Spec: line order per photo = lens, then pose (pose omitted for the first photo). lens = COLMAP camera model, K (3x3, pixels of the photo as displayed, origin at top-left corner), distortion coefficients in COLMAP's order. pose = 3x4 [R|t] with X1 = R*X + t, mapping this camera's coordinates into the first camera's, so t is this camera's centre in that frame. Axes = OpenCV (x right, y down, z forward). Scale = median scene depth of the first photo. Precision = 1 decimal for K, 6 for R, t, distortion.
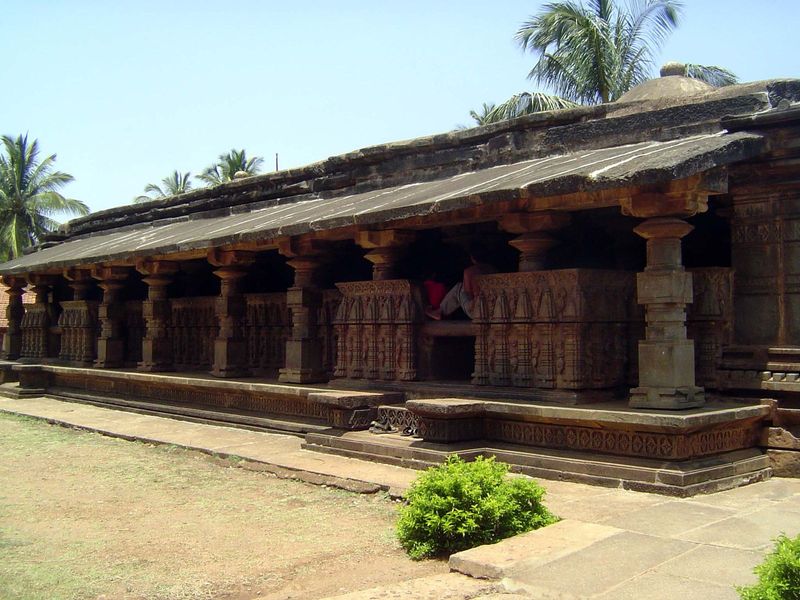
lens RADIAL K [[915.3, 0, 400.0], [0, 915.3, 300.0], [0, 0, 1]] dist [-0.013602, -0.010794]
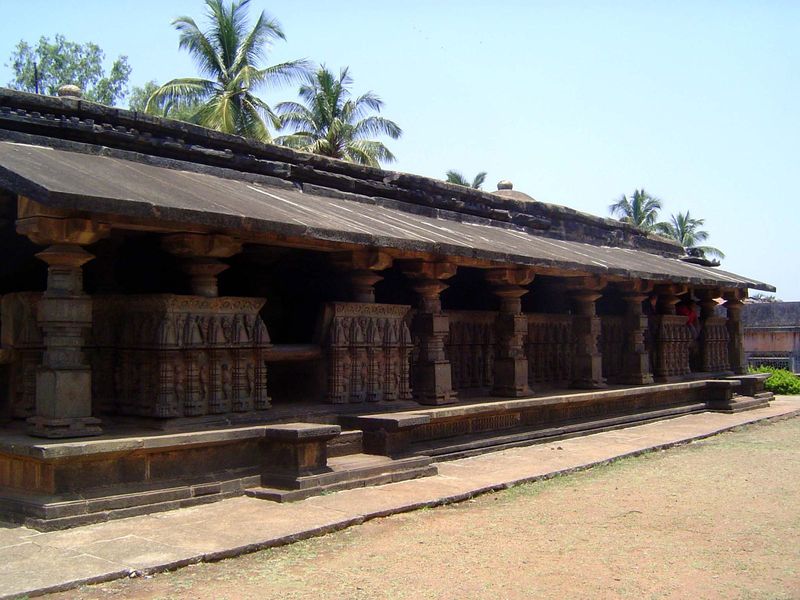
lens RADIAL K [[906.7, 0, 400.0], [0, 906.7, 300.0], [0, 0, 1]] dist [-0.209844, -0.005030]
pose [[-0.167447, 0.058652, 0.984135, -1.041702], [-0.007641, 0.998122, -0.060786, 0.037473], [-0.985851, -0.017698, -0.166685, 1.207566]]
